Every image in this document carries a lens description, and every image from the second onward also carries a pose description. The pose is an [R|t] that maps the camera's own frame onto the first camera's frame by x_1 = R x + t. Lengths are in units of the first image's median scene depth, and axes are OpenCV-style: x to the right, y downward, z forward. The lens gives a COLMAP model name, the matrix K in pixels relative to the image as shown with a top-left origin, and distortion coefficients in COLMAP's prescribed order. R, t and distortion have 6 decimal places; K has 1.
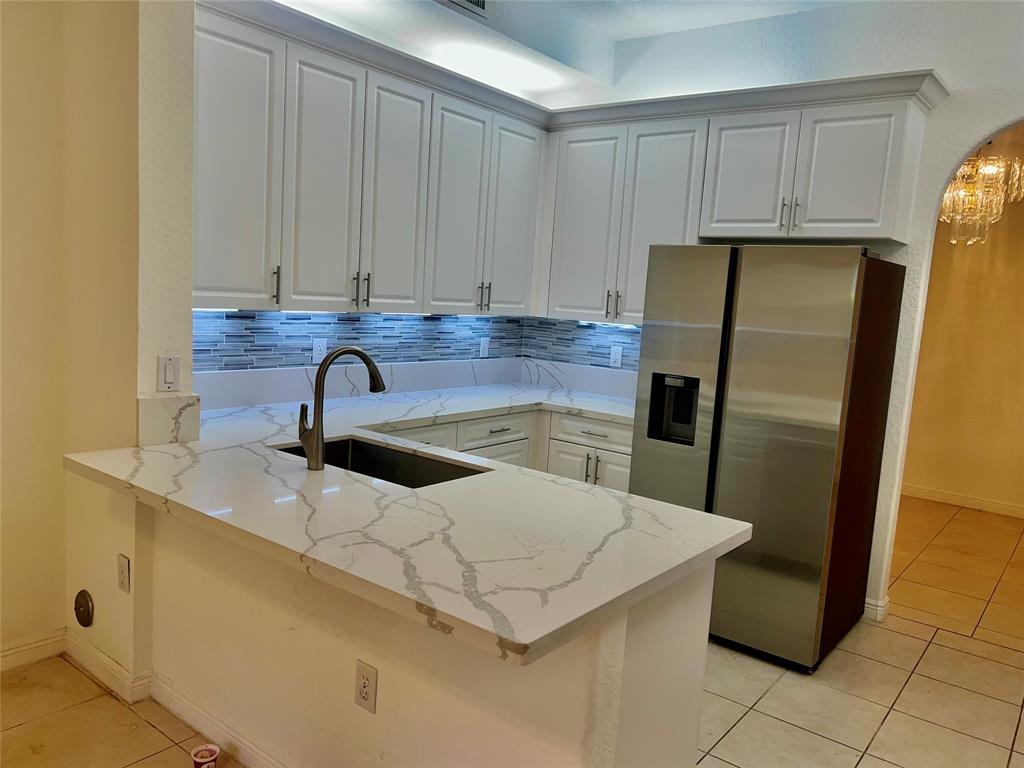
lens RADIAL K [[771.8, 0, 517.9], [0, 771.8, 390.8], [0, 0, 1]] dist [0.063273, -0.094325]
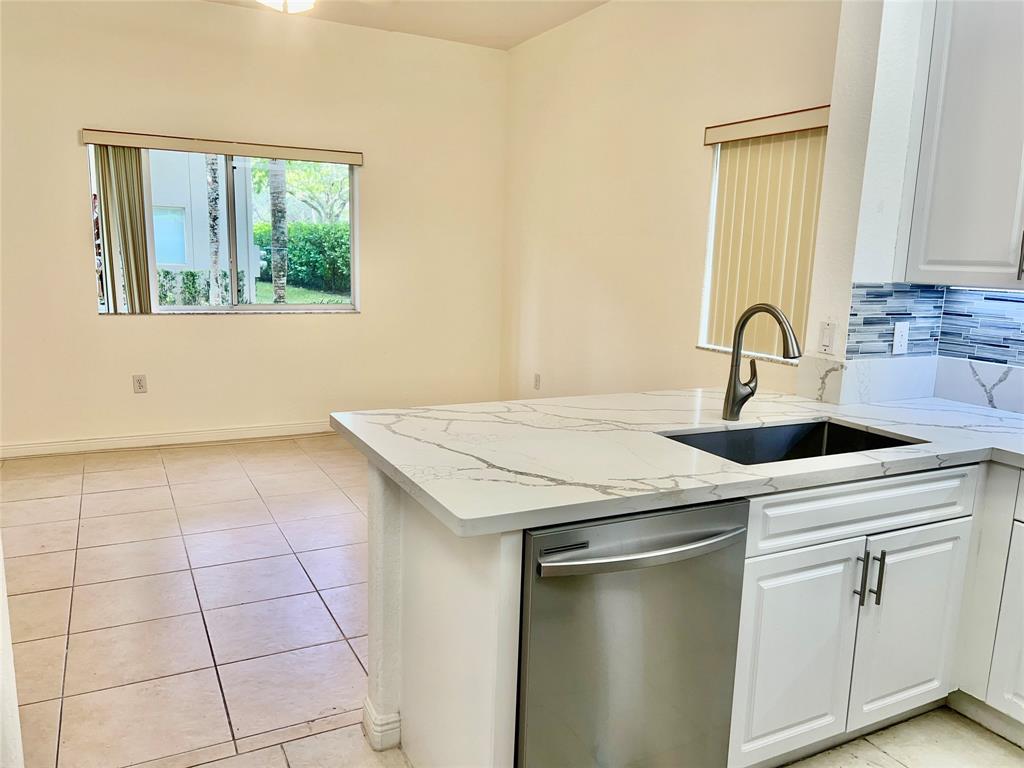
lens RADIAL K [[771.8, 0, 517.9], [0, 771.8, 390.8], [0, 0, 1]] dist [0.063273, -0.094325]
pose [[-0.408431, 0.091622, -0.908179, 0.977596], [-0.176730, 0.968185, 0.177156, -0.088161], [0.895517, 0.232859, -0.379244, 1.356171]]
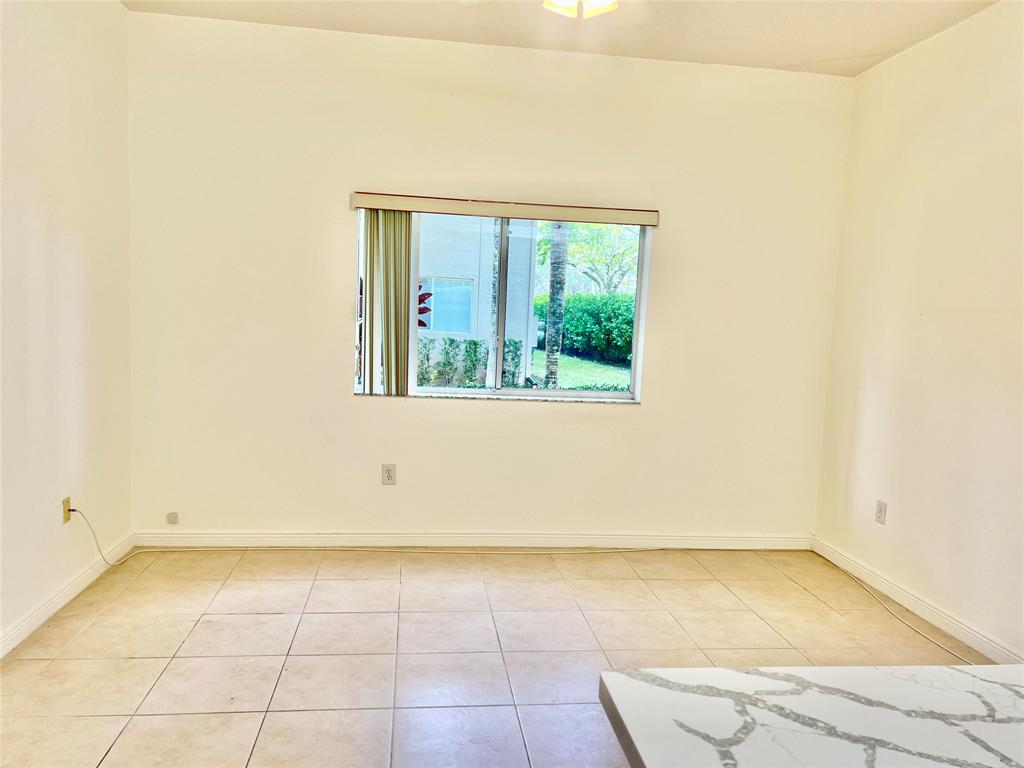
lens RADIAL K [[771.8, 0, 517.9], [0, 771.8, 390.8], [0, 0, 1]] dist [0.063273, -0.094325]
pose [[-0.691628, -0.017286, -0.722047, 0.493164], [-0.184395, 0.970810, 0.153385, -0.083707], [0.698319, 0.239227, -0.674626, 0.958288]]
